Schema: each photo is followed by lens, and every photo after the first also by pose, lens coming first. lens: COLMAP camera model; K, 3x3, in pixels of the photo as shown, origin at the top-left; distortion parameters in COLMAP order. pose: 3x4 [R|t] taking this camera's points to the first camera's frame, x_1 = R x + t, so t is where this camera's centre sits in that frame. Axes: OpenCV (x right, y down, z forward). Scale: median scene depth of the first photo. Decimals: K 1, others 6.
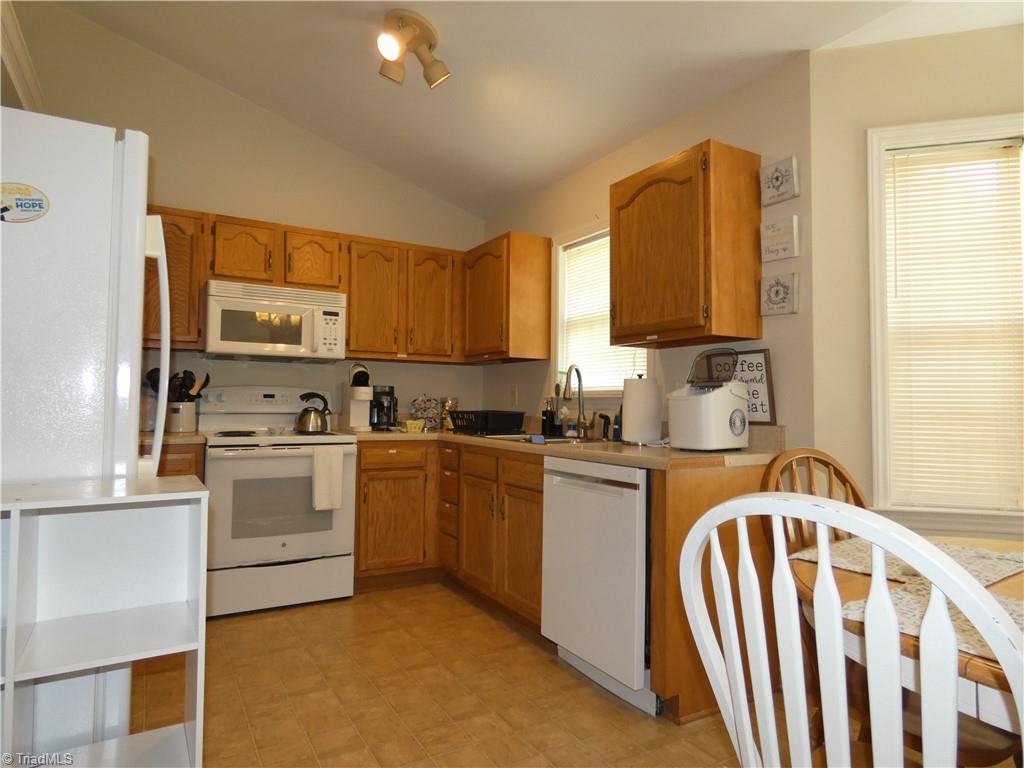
lens RADIAL K [[612.8, 0, 510.0], [0, 612.8, 384.5], [0, 0, 1]] dist [0.002589, -0.007496]
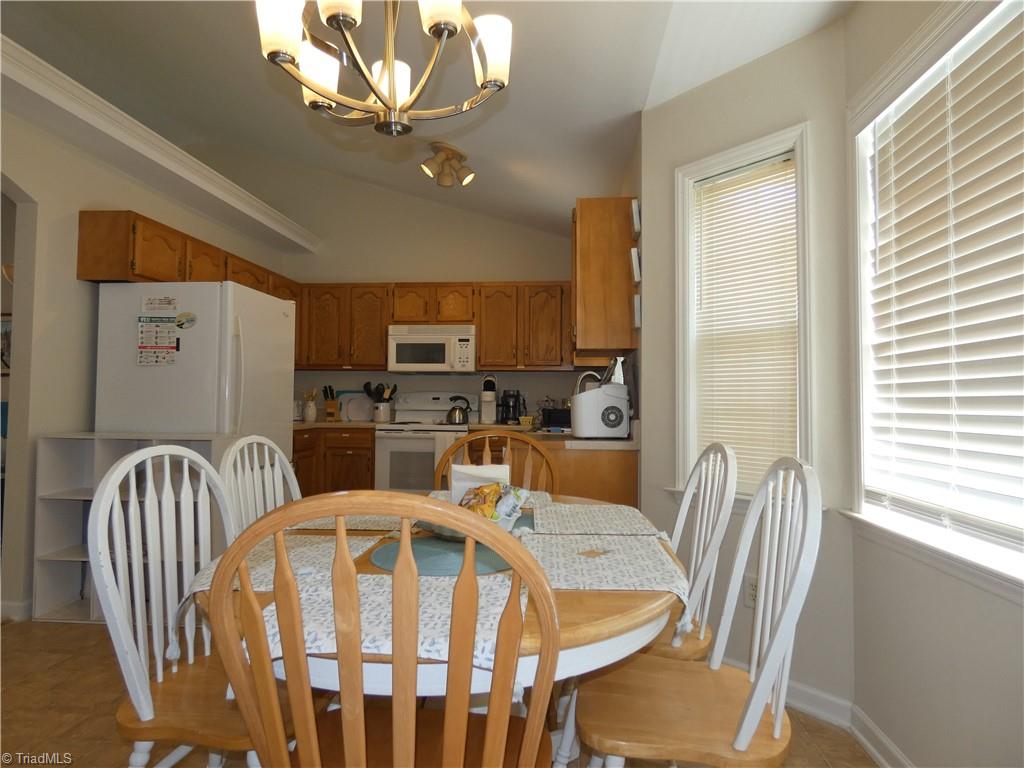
lens RADIAL K [[612.8, 0, 513.1], [0, 612.8, 388.6], [0, 0, 1]] dist [0.002589, -0.007496]
pose [[0.812616, -0.015909, -0.582582, 0.660770], [0.017095, 0.999848, -0.003457, 0.003490], [0.582548, -0.007150, 0.812765, -0.095303]]
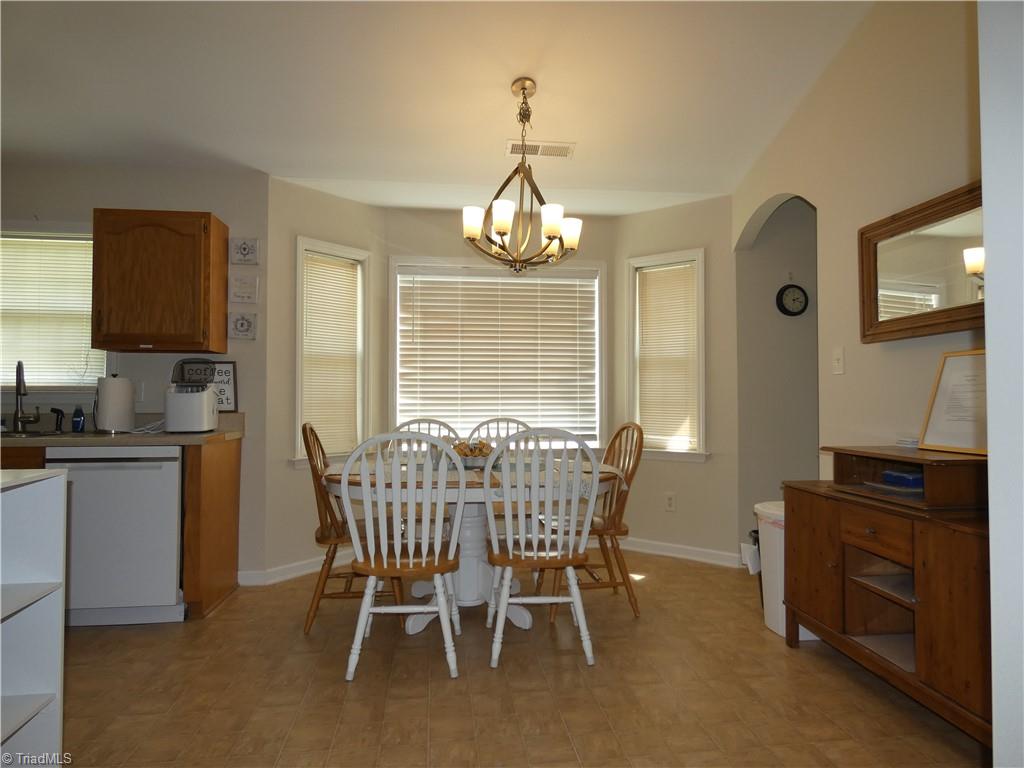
lens RADIAL K [[612.8, 0, 513.9], [0, 612.8, 381.7], [0, 0, 1]] dist [0.002589, -0.007496]
pose [[0.405963, 0.018503, 0.913702, -0.464243], [-0.027703, 0.999585, -0.007934, -0.011021], [-0.913469, -0.022091, 0.406307, -0.157200]]
